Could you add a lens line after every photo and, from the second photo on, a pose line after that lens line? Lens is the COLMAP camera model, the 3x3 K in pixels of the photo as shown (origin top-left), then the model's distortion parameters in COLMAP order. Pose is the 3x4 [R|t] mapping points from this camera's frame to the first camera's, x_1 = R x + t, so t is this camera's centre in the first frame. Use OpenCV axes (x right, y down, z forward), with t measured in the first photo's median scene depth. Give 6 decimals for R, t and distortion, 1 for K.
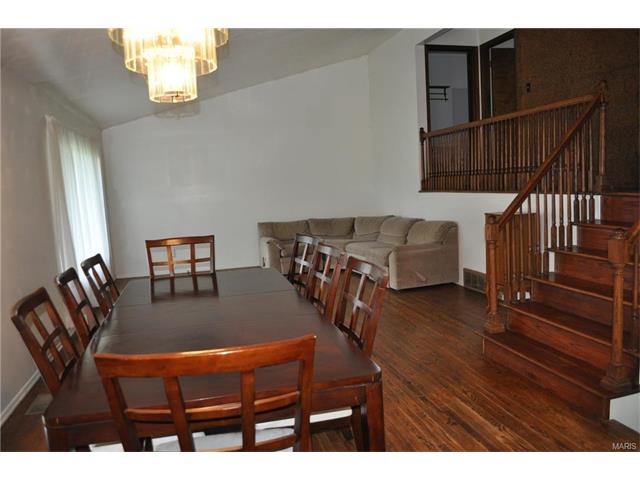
lens RADIAL K [[503.7, 0, 319.9], [0, 503.7, 242.1], [0, 0, 1]] dist [-0.052078, -0.011653]
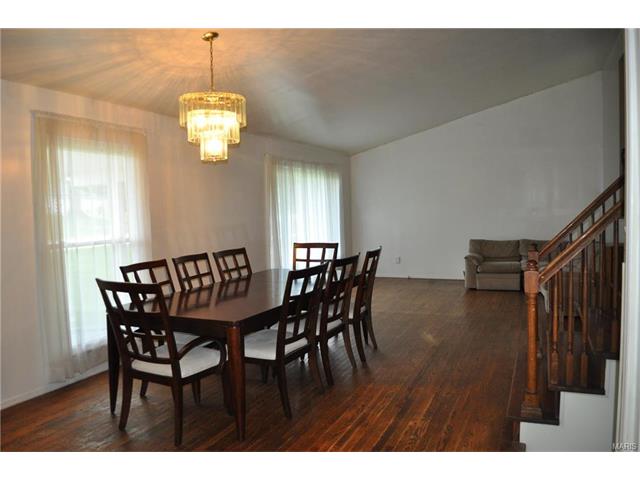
lens RADIAL K [[503.7, 0, 323.5], [0, 503.7, 240.3], [0, 0, 1]] dist [-0.052078, -0.011653]
pose [[0.792290, 0.074790, -0.605544, 0.621362], [-0.092051, 0.995751, 0.002545, -0.022529], [0.603161, 0.053724, 0.795808, -0.088208]]
